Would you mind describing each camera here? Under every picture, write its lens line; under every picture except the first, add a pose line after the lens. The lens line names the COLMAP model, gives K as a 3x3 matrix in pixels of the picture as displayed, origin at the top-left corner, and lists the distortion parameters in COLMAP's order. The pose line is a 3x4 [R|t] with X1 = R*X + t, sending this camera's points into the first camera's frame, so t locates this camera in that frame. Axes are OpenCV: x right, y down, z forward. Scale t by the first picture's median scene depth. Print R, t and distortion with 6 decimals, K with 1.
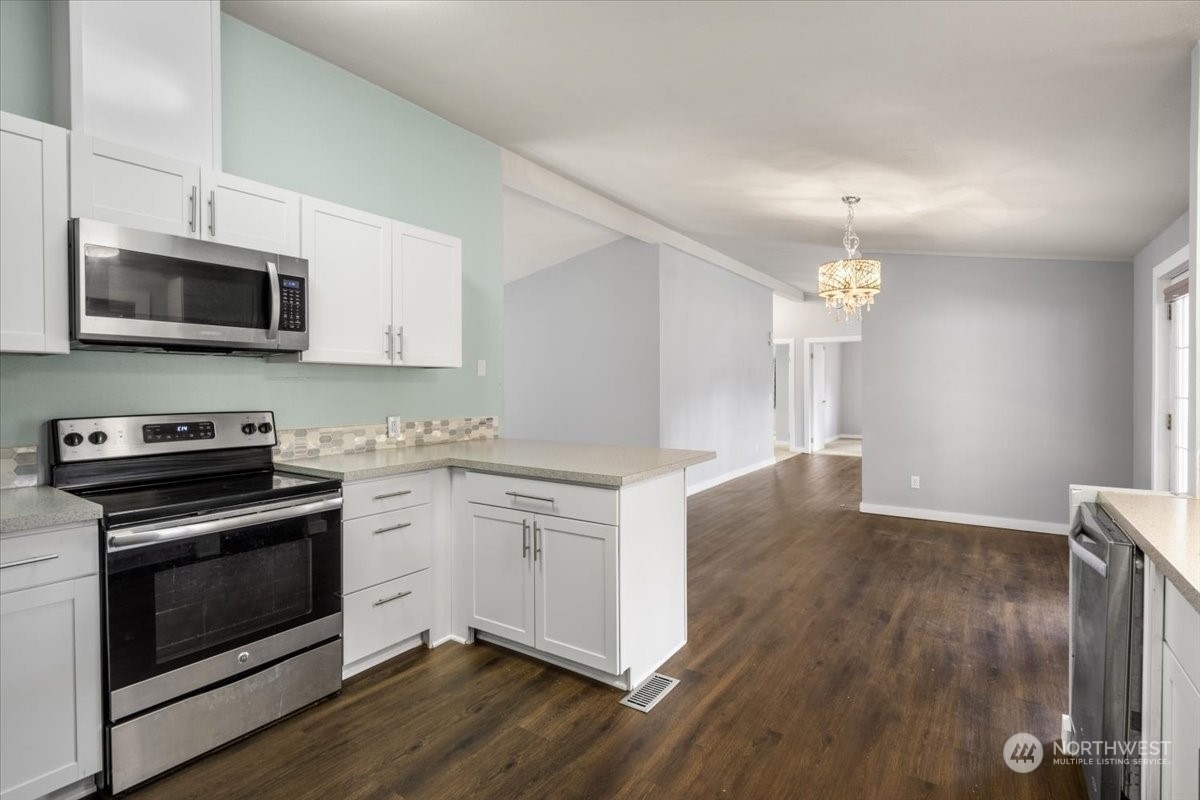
lens RADIAL K [[568.6, 0, 627.2], [0, 568.6, 393.6], [0, 0, 1]] dist [0.023402, -0.000442]
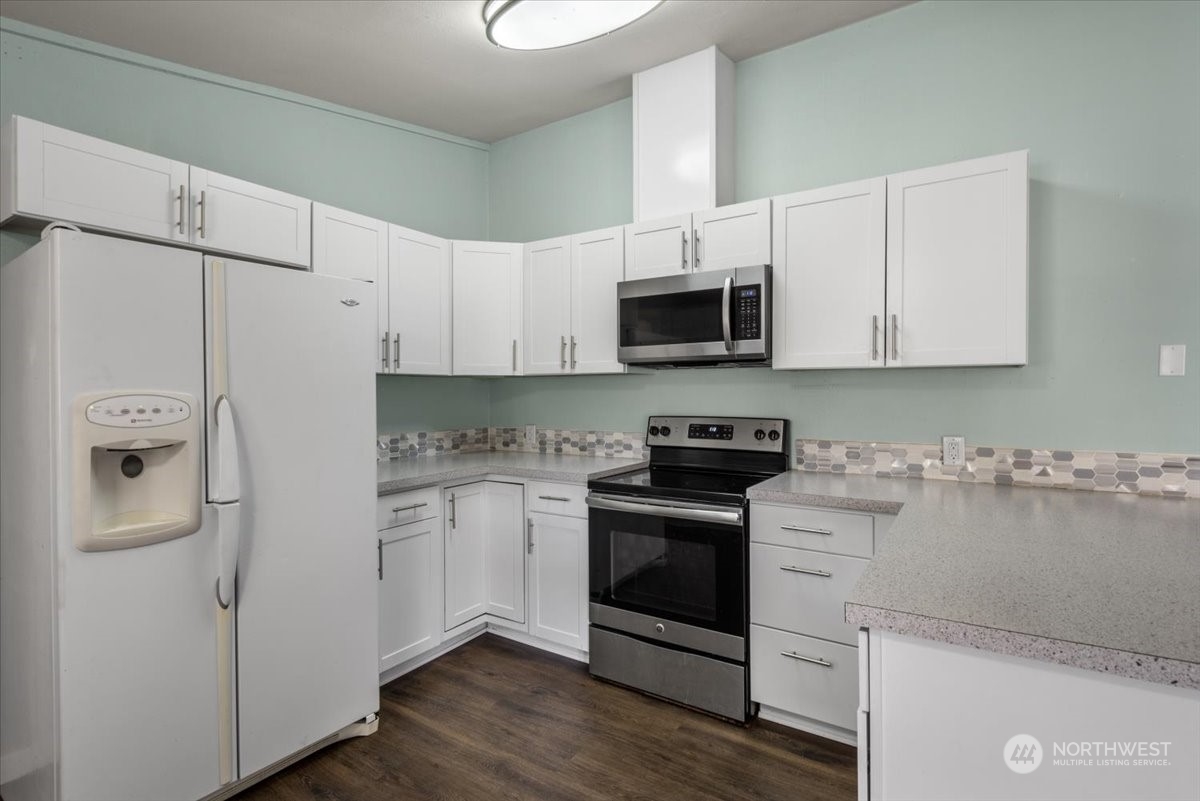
lens RADIAL K [[568.6, 0, 627.2], [0, 568.6, 394.1], [0, 0, 1]] dist [0.023402, -0.000442]
pose [[0.024219, 0.002688, -0.999703, 0.393974], [-0.012925, 0.999914, 0.002376, -0.013109], [0.999623, 0.012864, 0.024251, 0.736989]]
